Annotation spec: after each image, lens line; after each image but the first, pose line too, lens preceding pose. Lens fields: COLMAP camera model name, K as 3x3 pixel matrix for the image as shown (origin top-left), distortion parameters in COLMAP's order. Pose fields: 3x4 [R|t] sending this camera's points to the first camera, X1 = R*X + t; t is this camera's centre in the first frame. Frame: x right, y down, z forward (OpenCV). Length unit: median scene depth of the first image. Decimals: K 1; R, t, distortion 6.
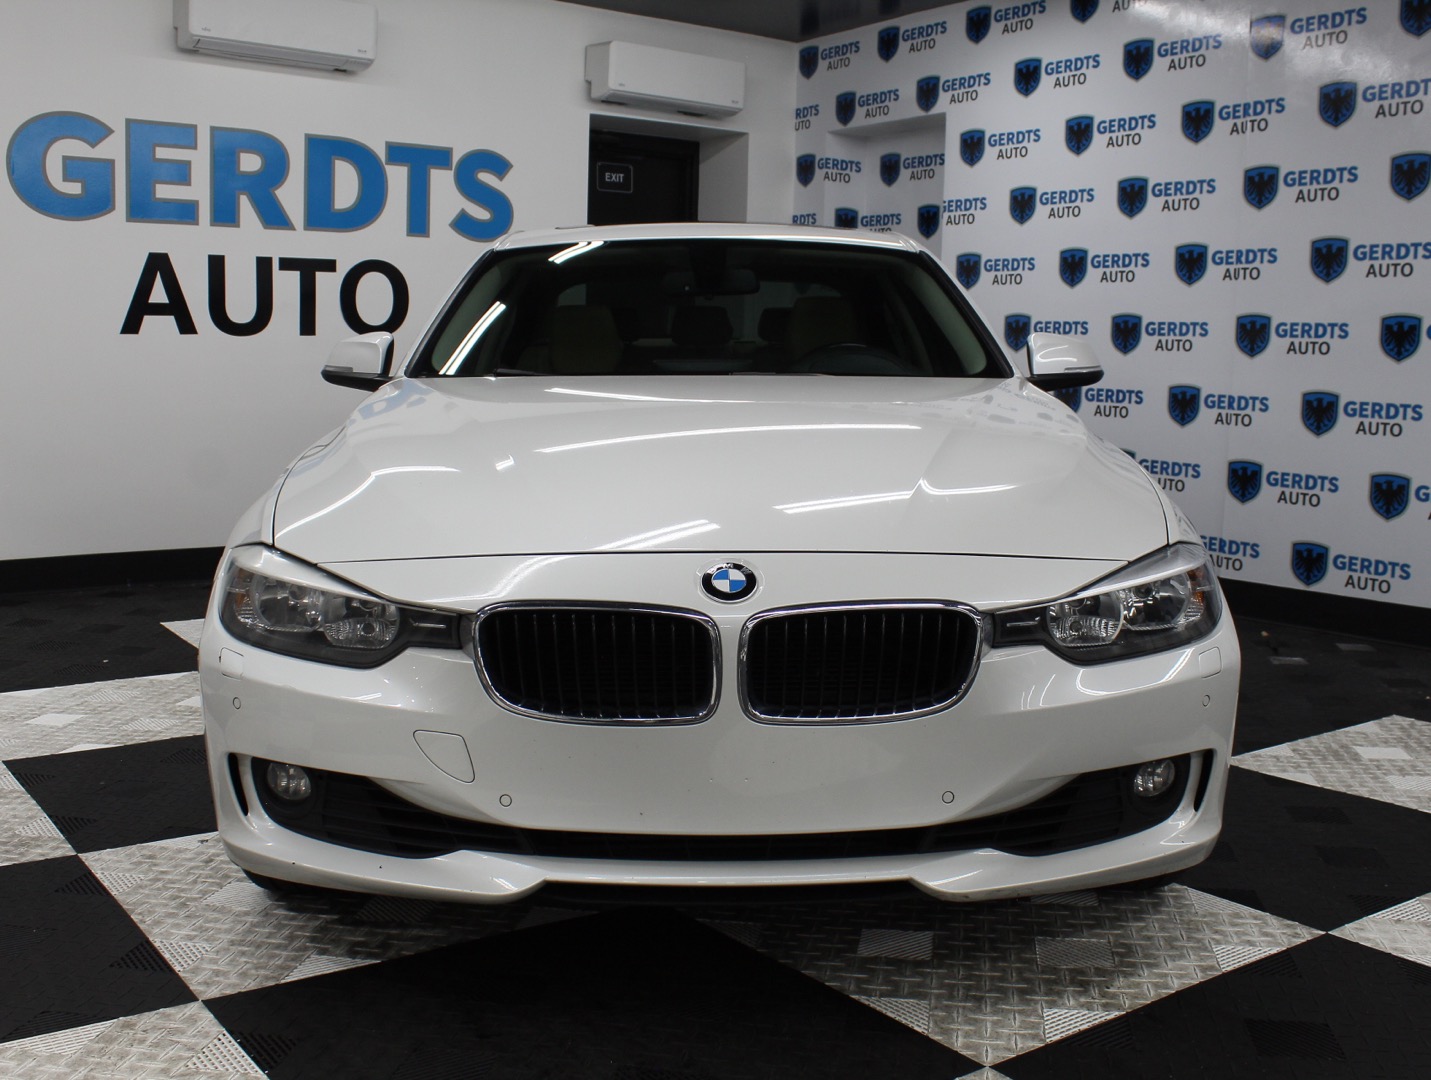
lens RADIAL K [[1511.6, 0, 715.5], [0, 1511.6, 540.0], [0, 0, 1]] dist [-0.144191, 0.141618]
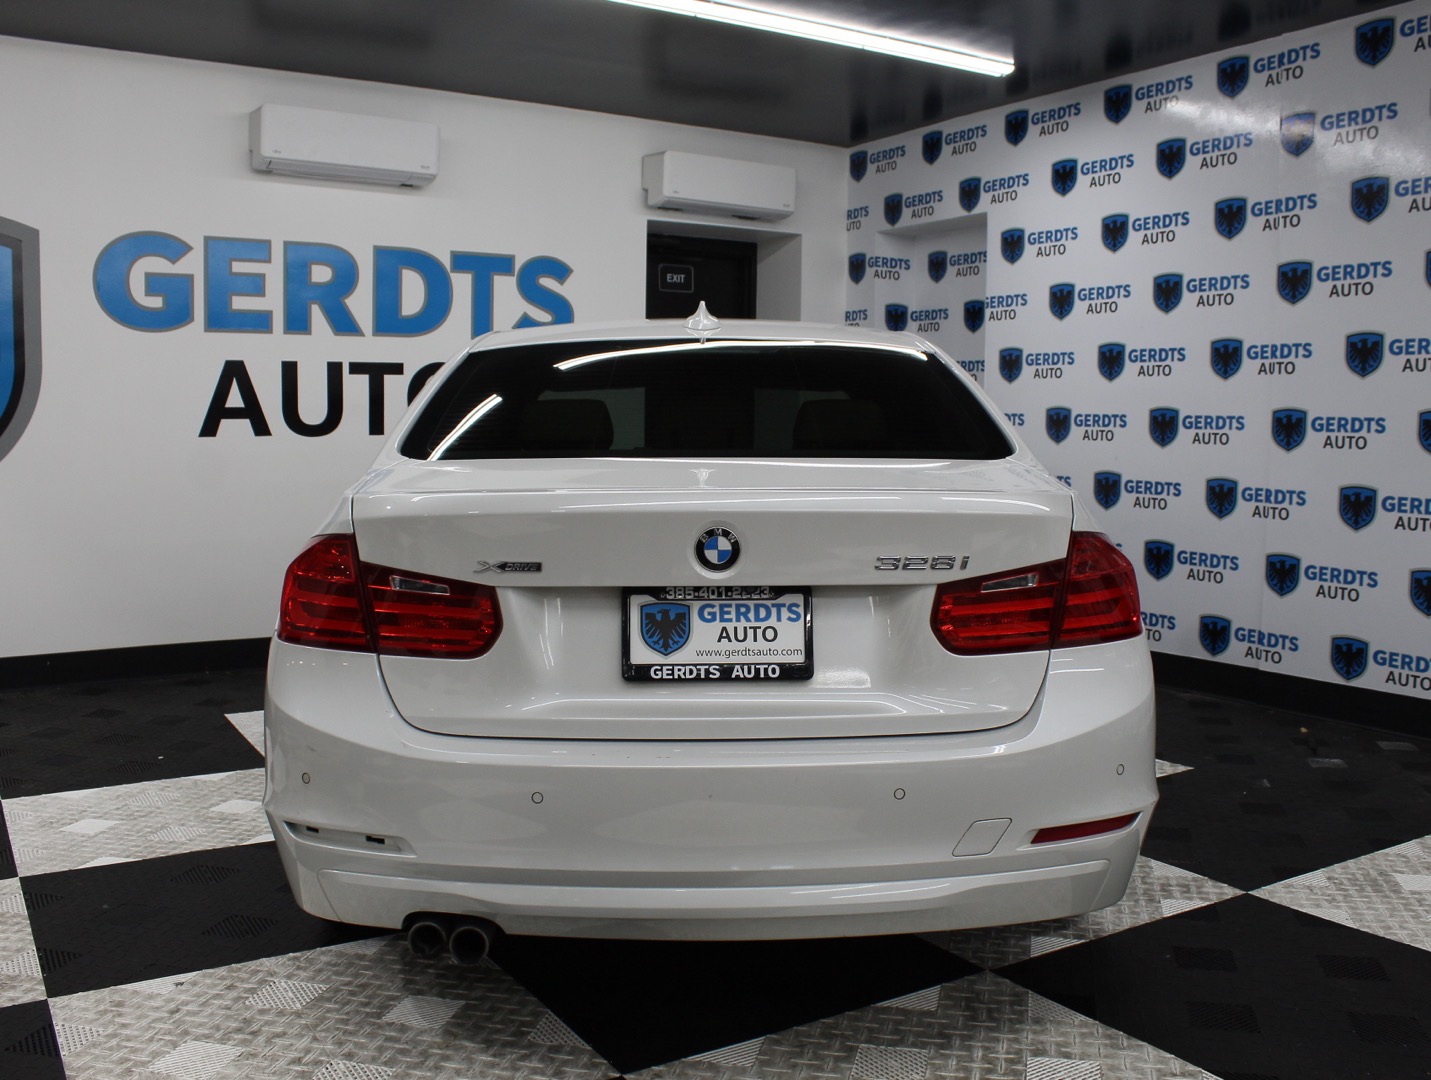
lens RADIAL K [[1360.8, 0, 715.5], [0, 1360.8, 540.0], [0, 0, 1]] dist [-0.162600, 0.145708]
pose [[0.997318, -0.005271, -0.072998, 0.037085], [0.002613, 0.999332, -0.036458, -0.028880], [0.073142, 0.036170, 0.996665, 0.074373]]
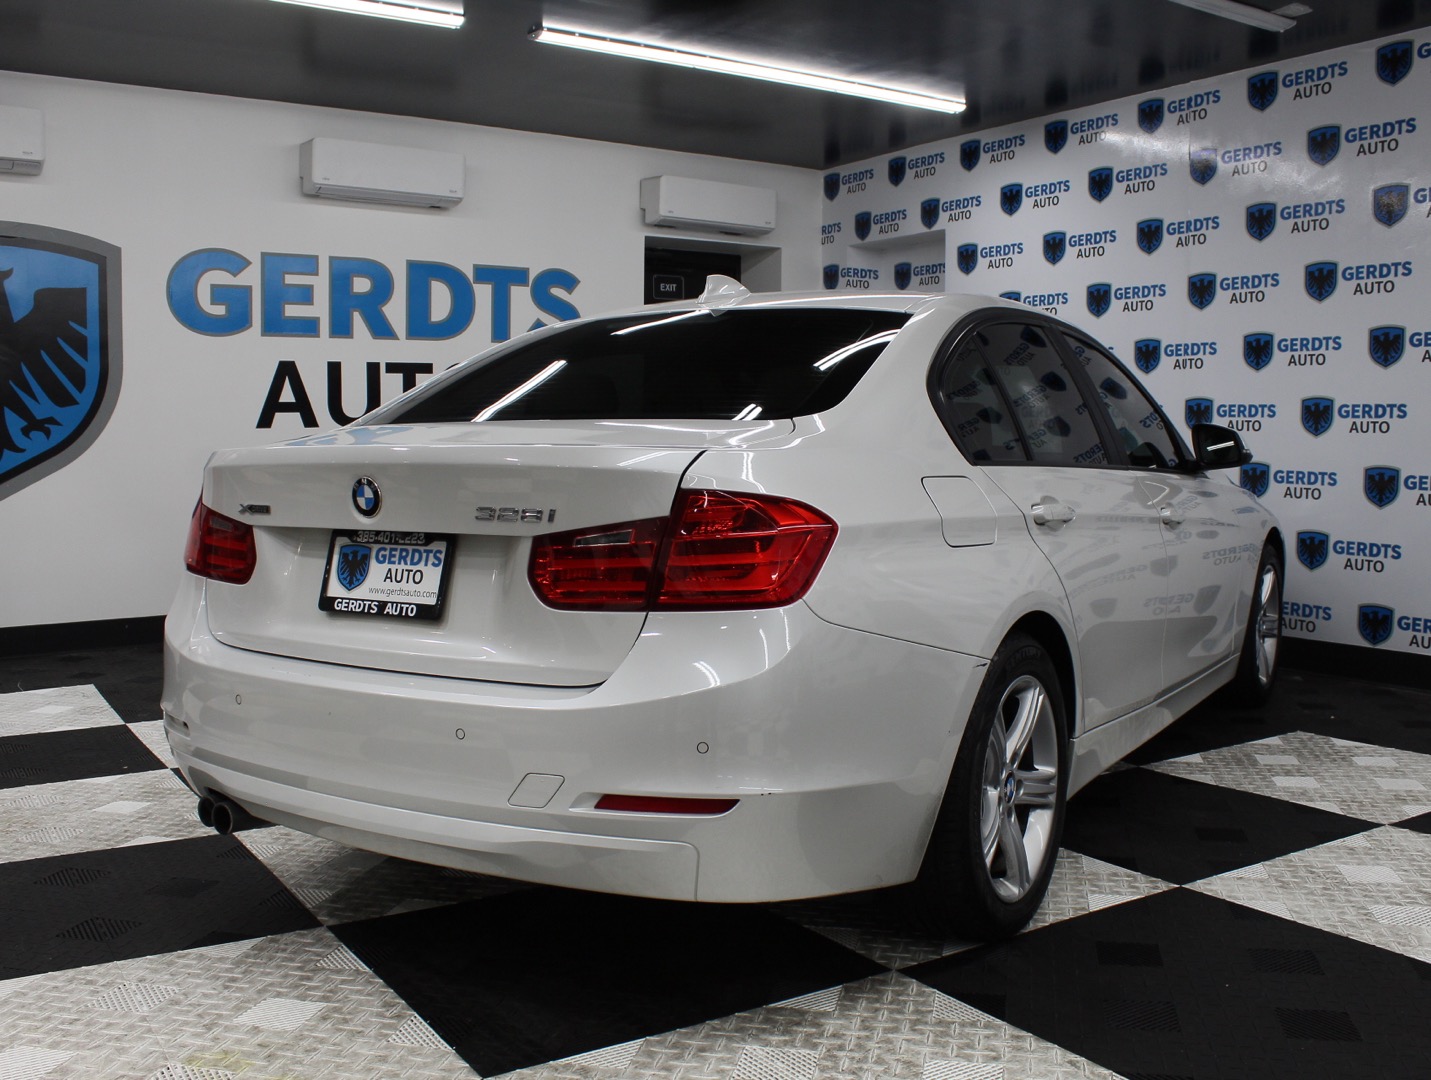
lens RADIAL K [[1396.9, 0, 715.5], [0, 1396.9, 540.0], [0, 0, 1]] dist [-0.169546, 0.170139]
pose [[0.998570, -0.011684, -0.052171, 0.030617], [0.009410, 0.999004, -0.043614, 0.004767], [0.052628, 0.043061, 0.997685, -0.096441]]
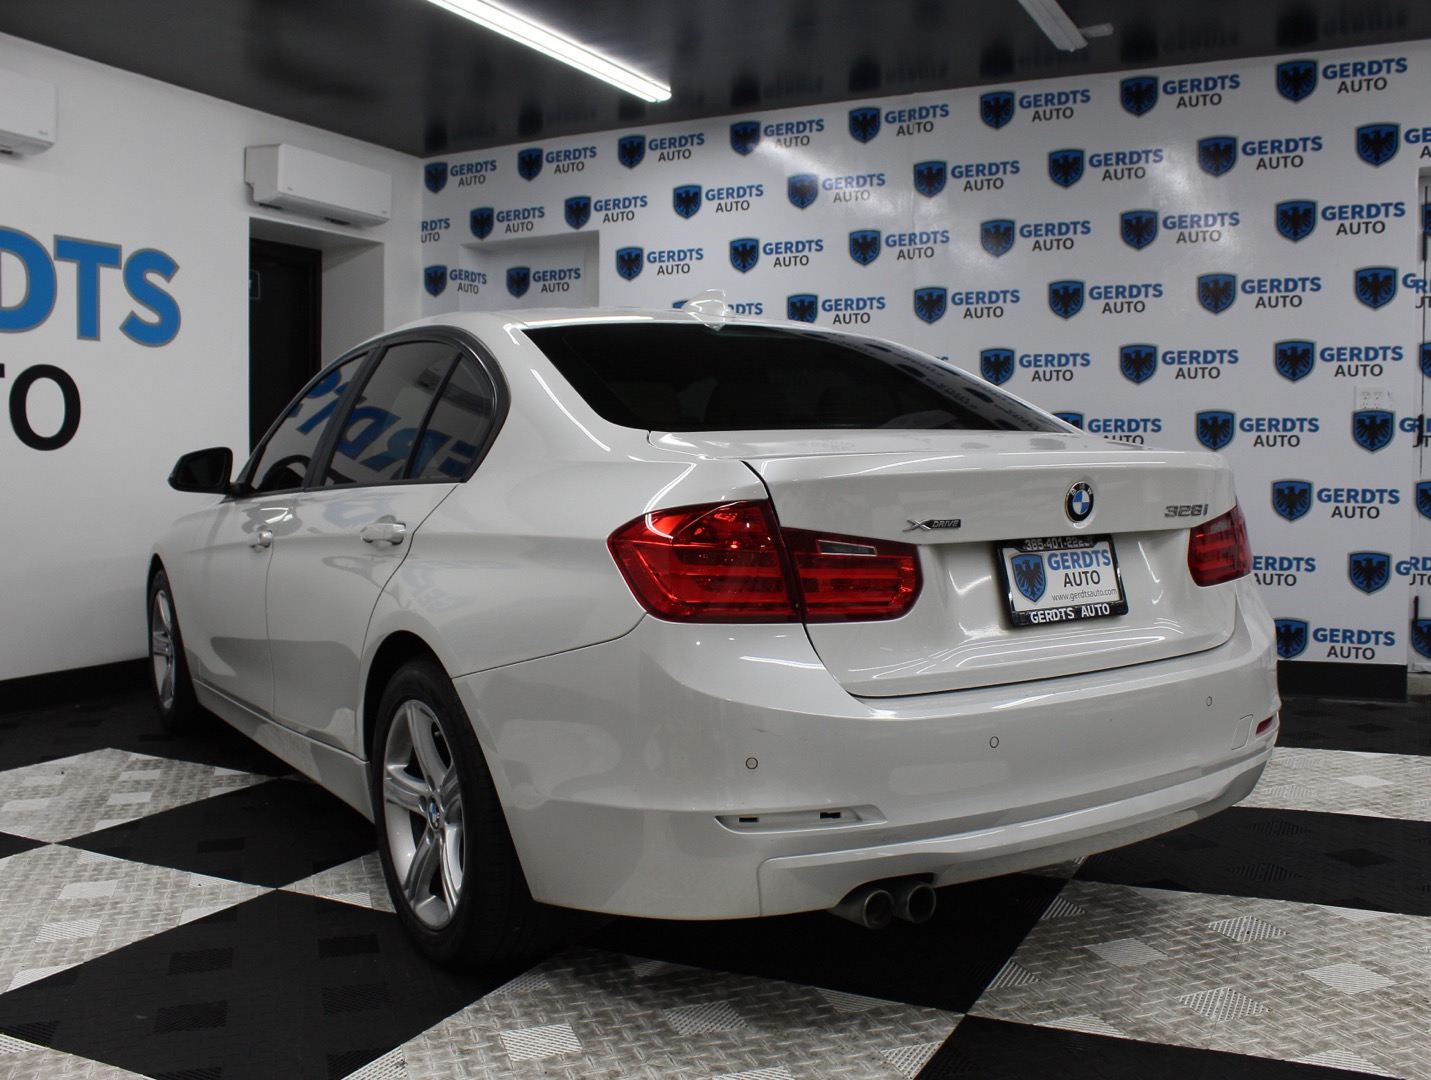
lens RADIAL K [[1360.8, 0, 715.5], [0, 1360.8, 540.0], [0, 0, 1]] dist [-0.162600, 0.145708]
pose [[0.887578, -0.049012, 0.458043, -0.254862], [0.075843, 0.996303, -0.040356, -0.020740], [-0.454372, 0.070558, 0.888013, 0.127615]]
